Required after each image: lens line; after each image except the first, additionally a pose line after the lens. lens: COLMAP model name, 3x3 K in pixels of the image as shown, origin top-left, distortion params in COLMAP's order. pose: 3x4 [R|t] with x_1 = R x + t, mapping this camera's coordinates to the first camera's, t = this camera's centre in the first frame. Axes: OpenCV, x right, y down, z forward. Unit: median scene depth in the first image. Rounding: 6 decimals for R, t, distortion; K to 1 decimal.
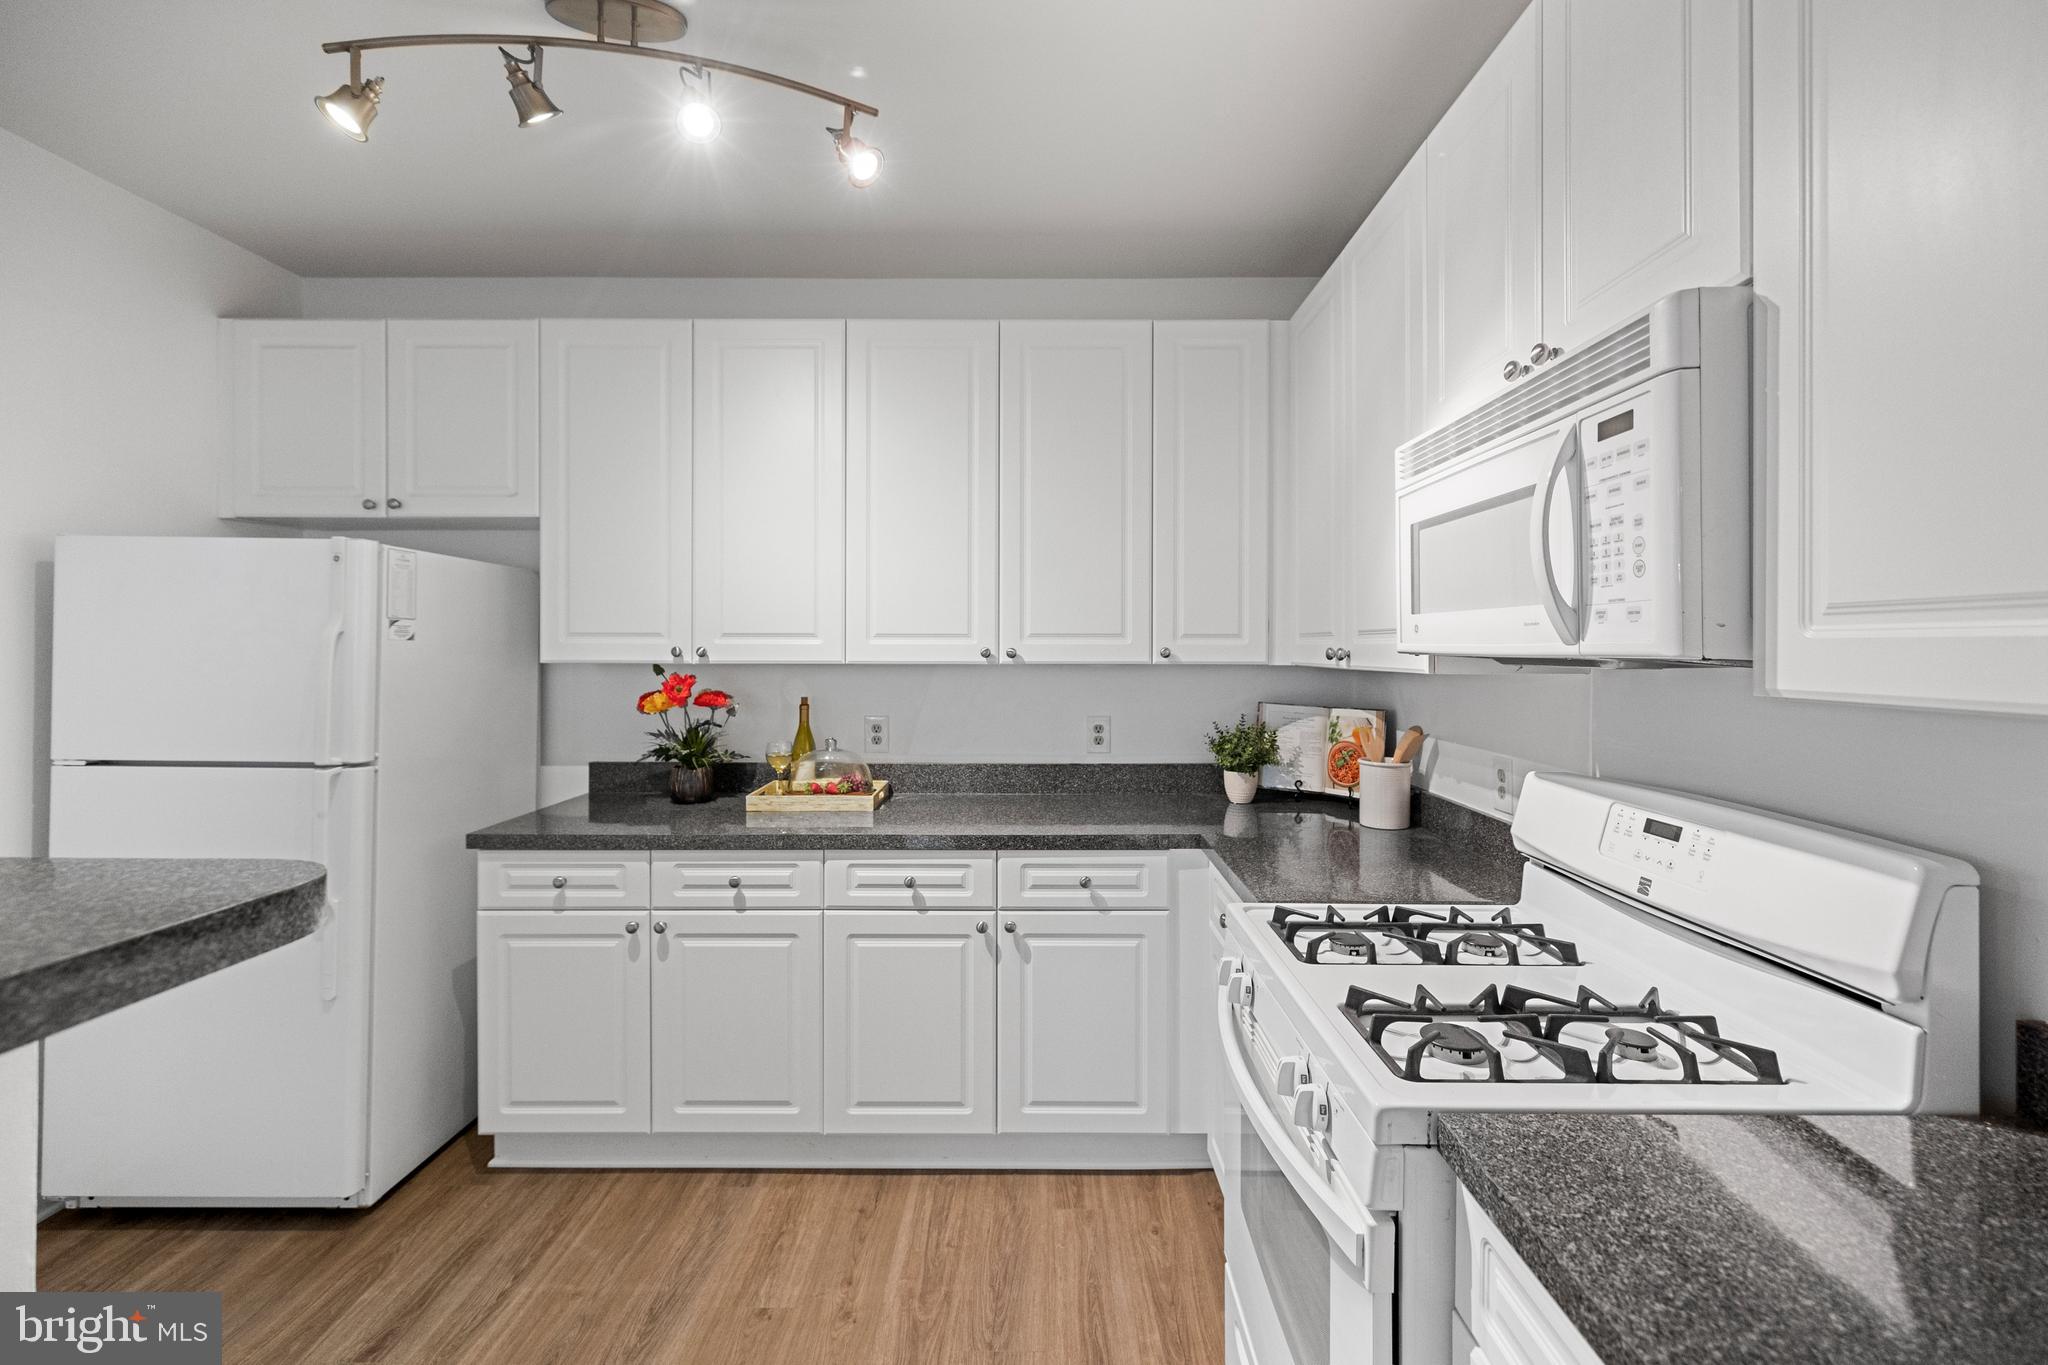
lens RADIAL K [[870.0, 0, 1039.6], [0, 870.0, 651.4], [0, 0, 1]] dist [0.001903, 0.000360]
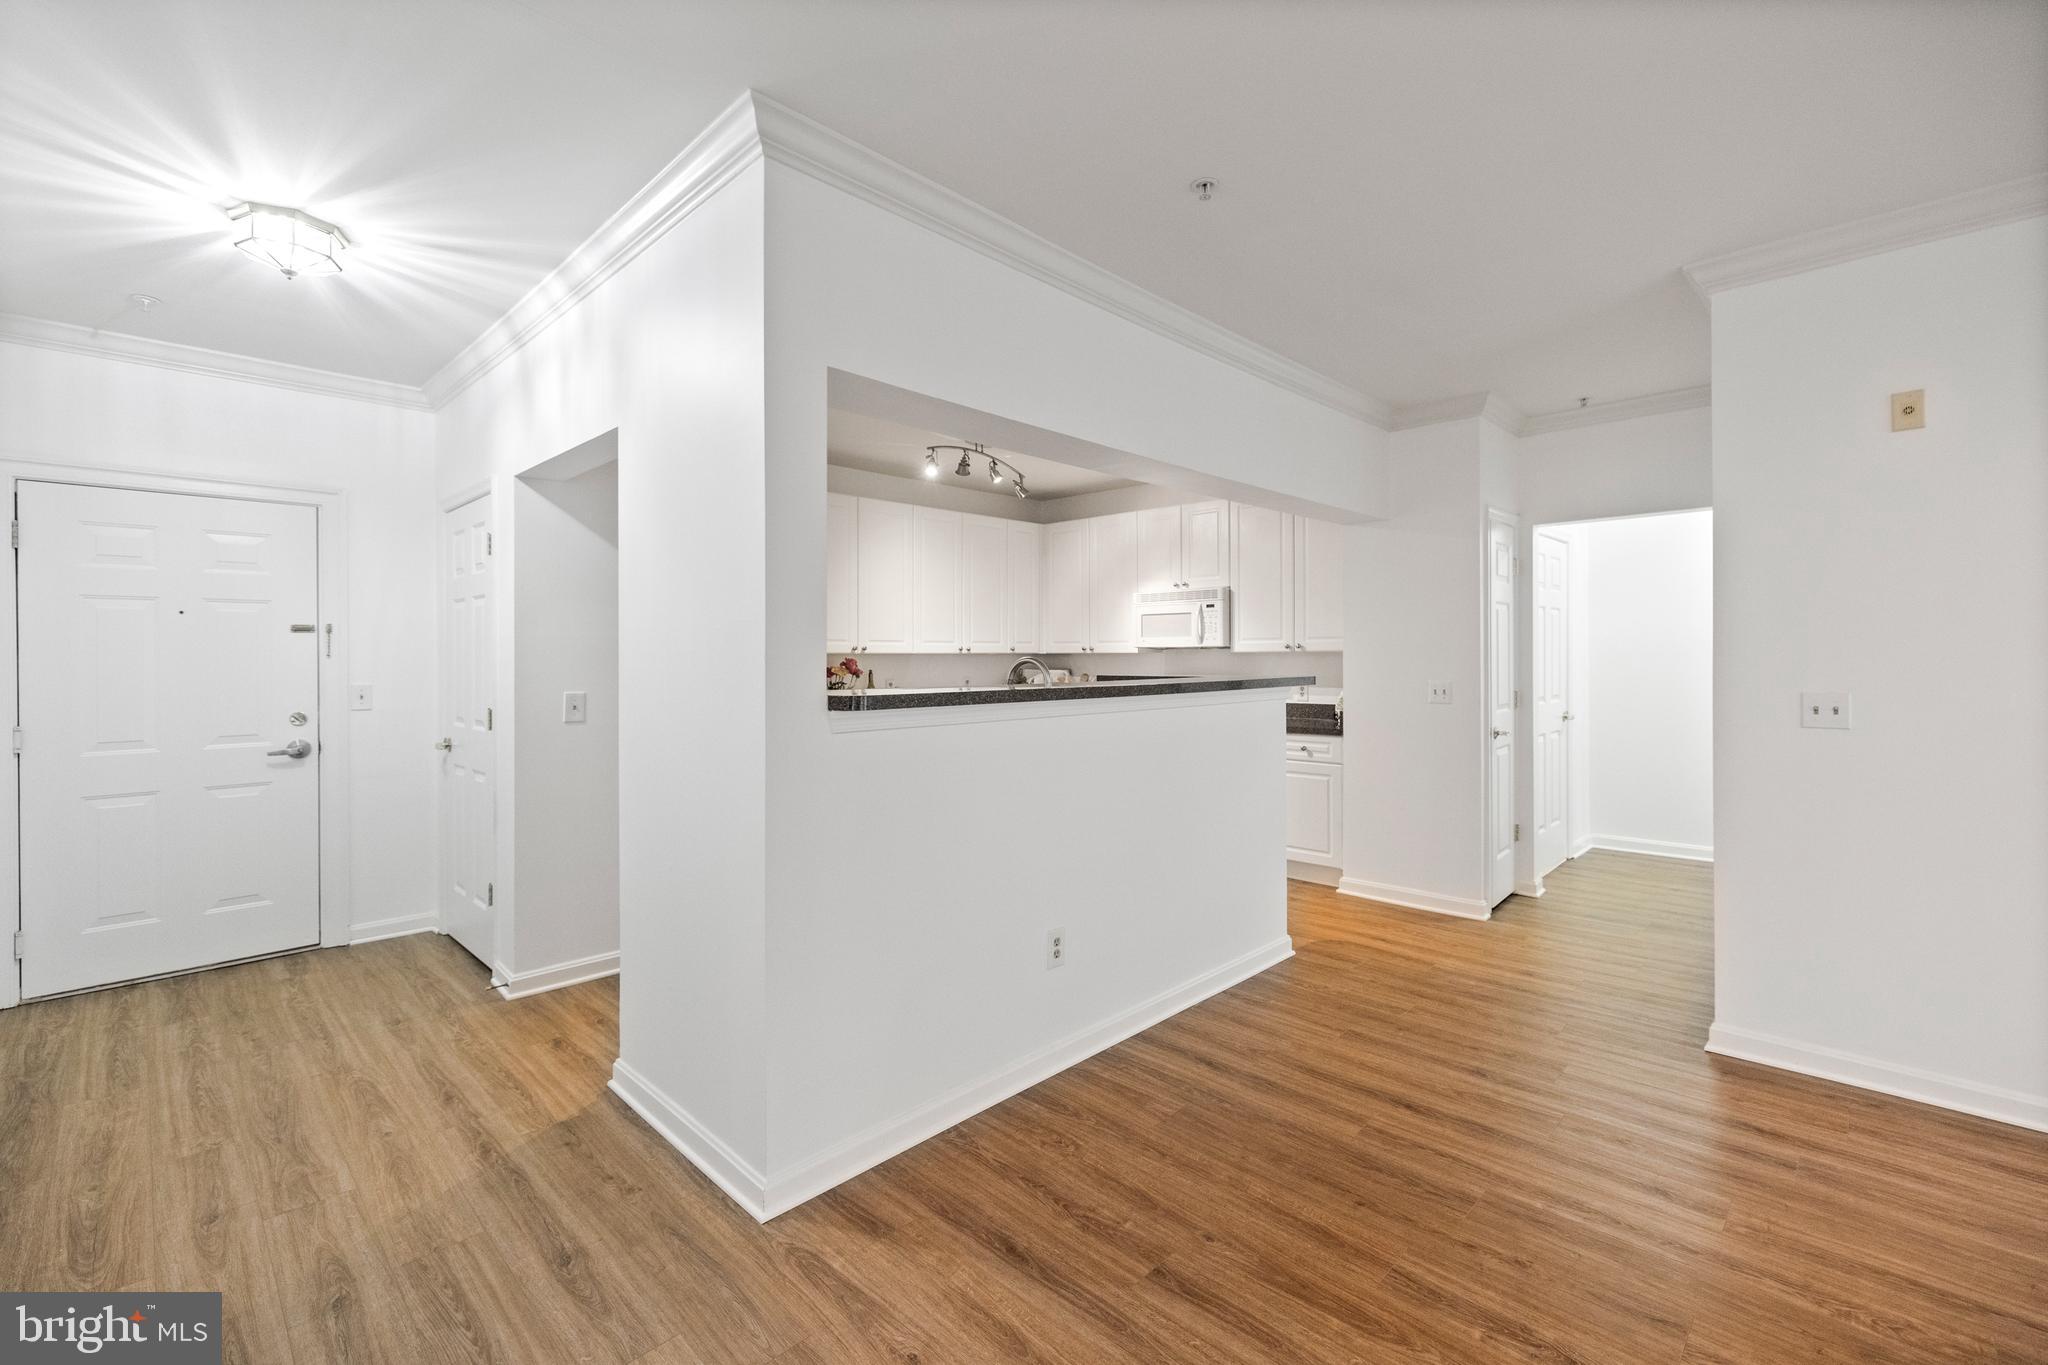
lens RADIAL K [[872.2, 0, 1022.4], [0, 872.2, 653.3], [0, 0, 1]] dist [0.000195, 0.000012]
pose [[0.700274, -0.002747, 0.713869, -1.896848], [0.007836, 0.999962, -0.003839, 0.028265], [-0.713831, 0.008282, 0.700269, -0.940586]]
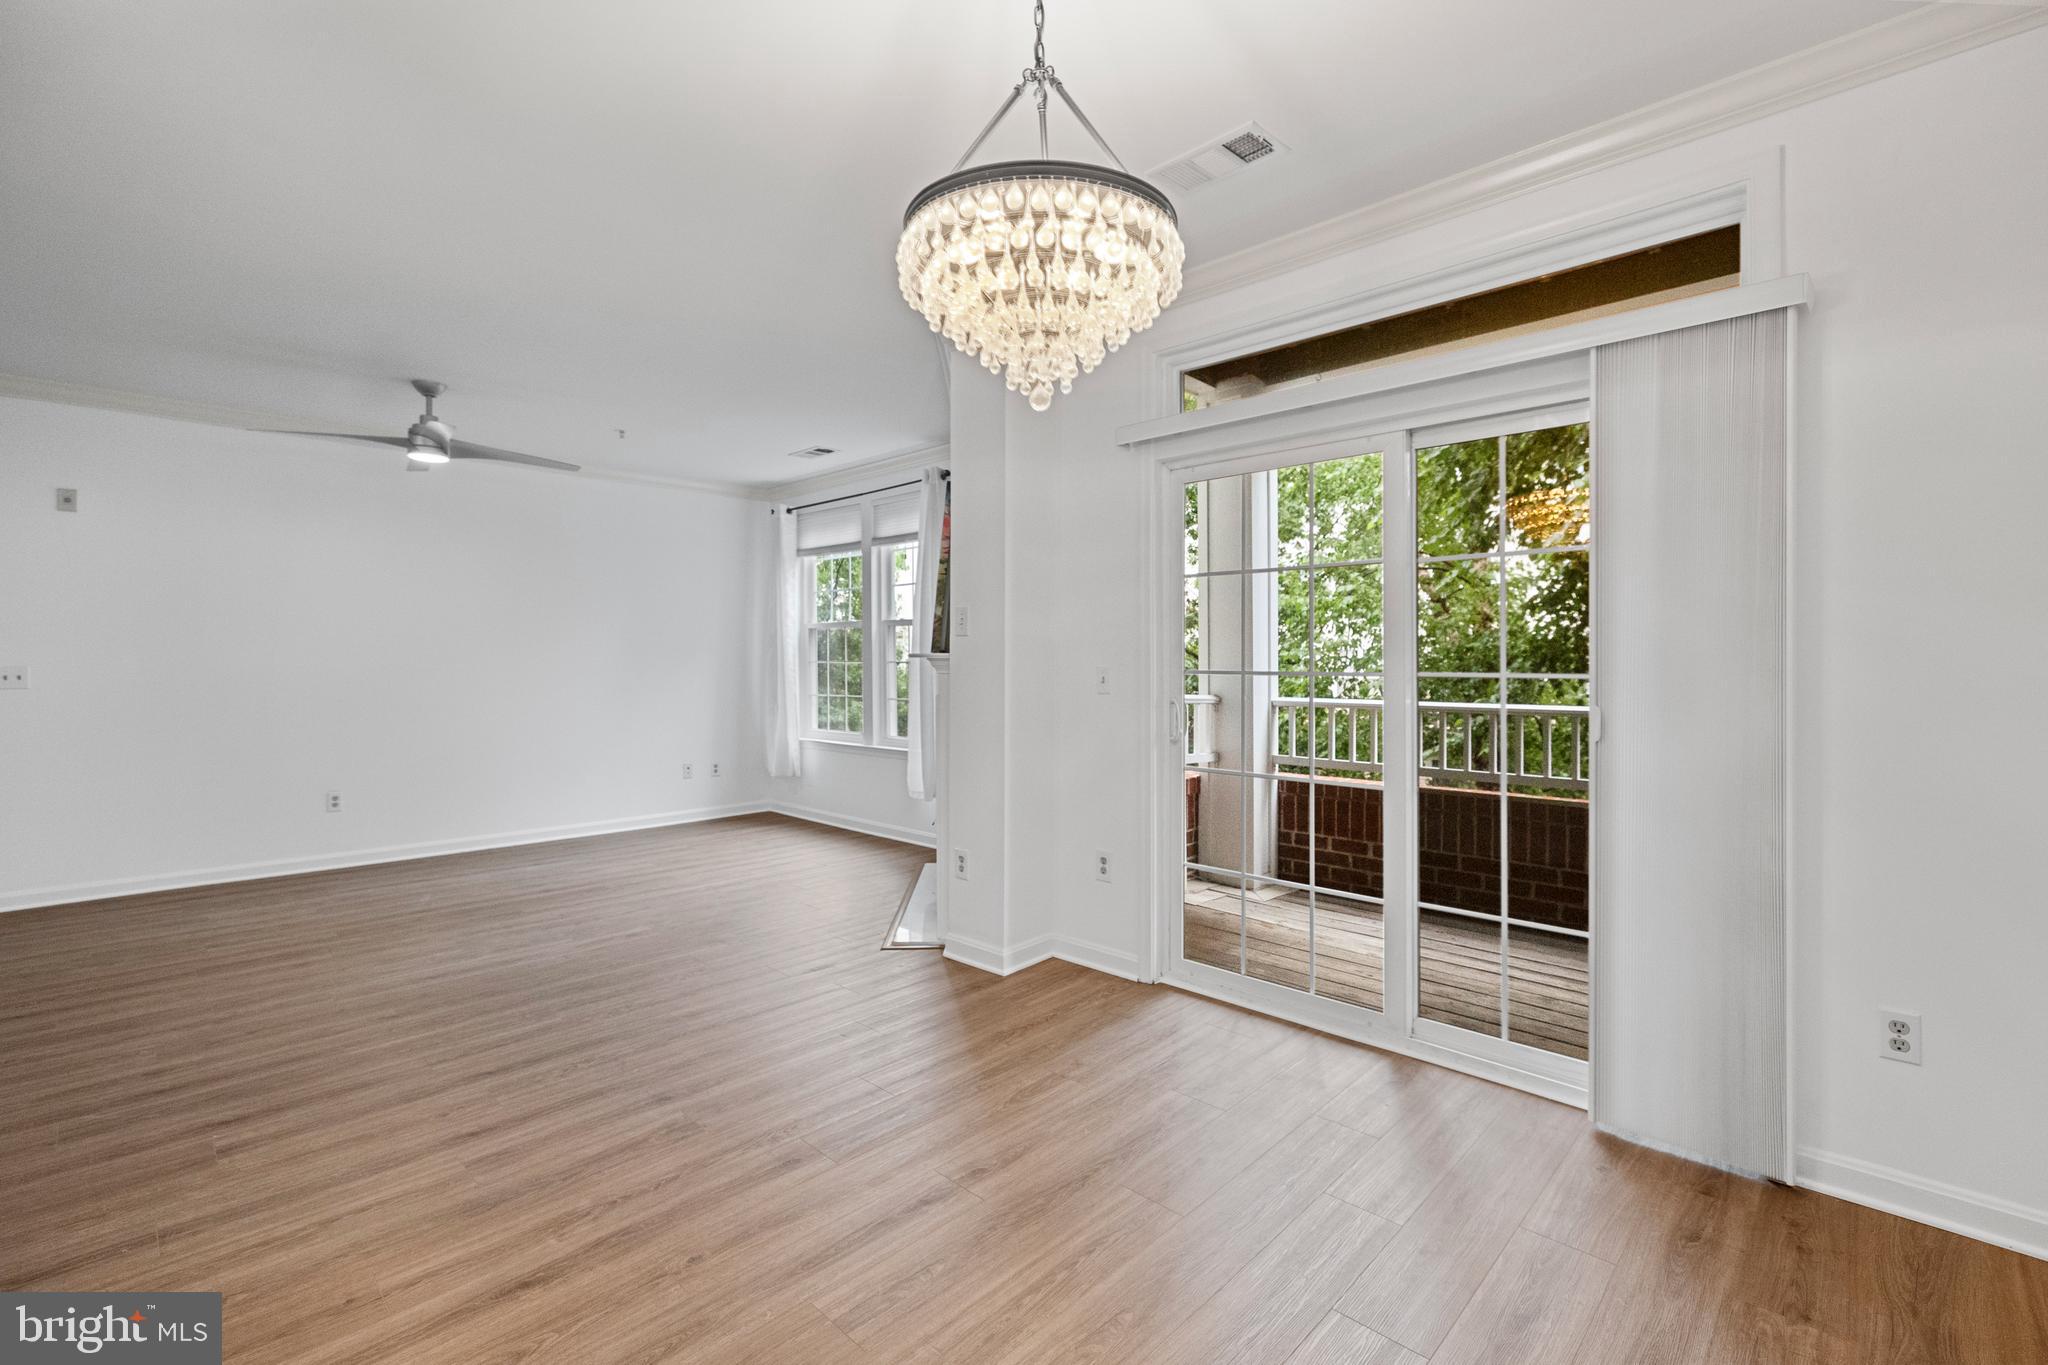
lens RADIAL K [[899.5, 0, 1008.8], [0, 899.5, 660.8], [0, 0, 1]] dist [-0.001607, -0.000102]
pose [[-0.715314, -0.002678, 0.698798, -3.170656], [-0.000839, 0.999995, 0.002974, 0.066569], [-0.698802, 0.001541, -0.715313, -1.006064]]
